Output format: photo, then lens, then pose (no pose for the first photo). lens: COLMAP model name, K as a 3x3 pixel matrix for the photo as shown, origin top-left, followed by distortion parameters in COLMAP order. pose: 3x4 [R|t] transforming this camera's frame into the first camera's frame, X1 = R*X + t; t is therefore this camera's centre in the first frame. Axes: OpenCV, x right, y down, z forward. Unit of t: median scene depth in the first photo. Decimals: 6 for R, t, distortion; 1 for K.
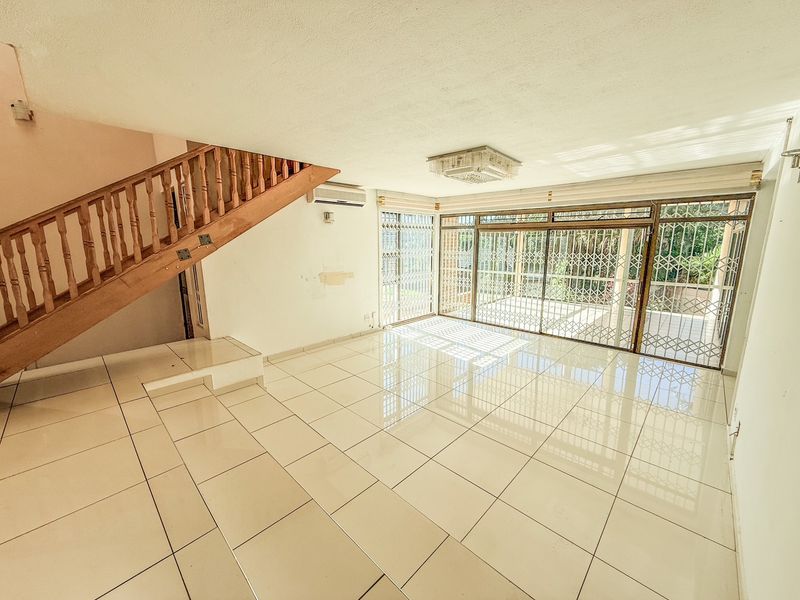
lens RADIAL K [[318.5, 0, 393.0], [0, 318.5, 302.1], [0, 0, 1]] dist [0.000388, 0.000312]
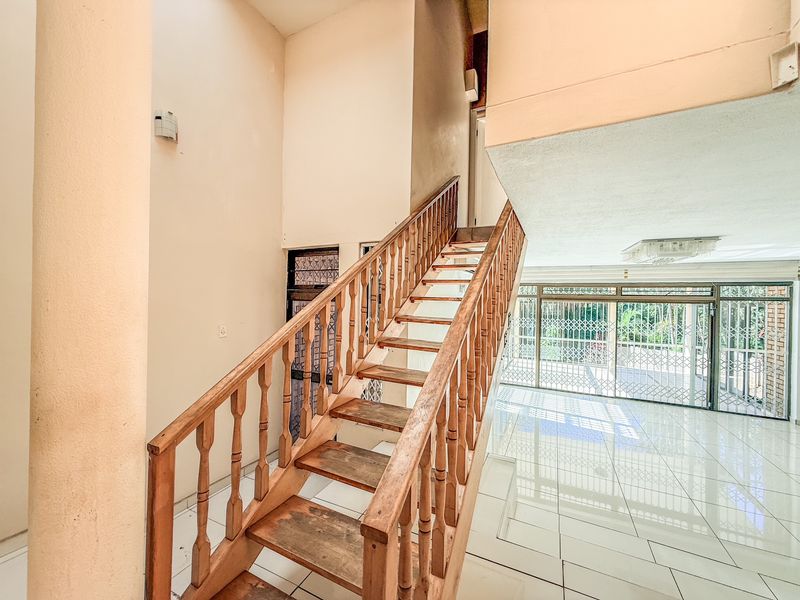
lens RADIAL K [[318.5, 0, 399.0], [0, 318.5, 301.1], [0, 0, 1]] dist [0.000388, 0.000312]
pose [[0.951284, 0.020514, 0.307634, -0.645117], [0.035544, 0.983835, -0.175515, -0.063224], [-0.306261, 0.177900, 0.935177, 0.193735]]
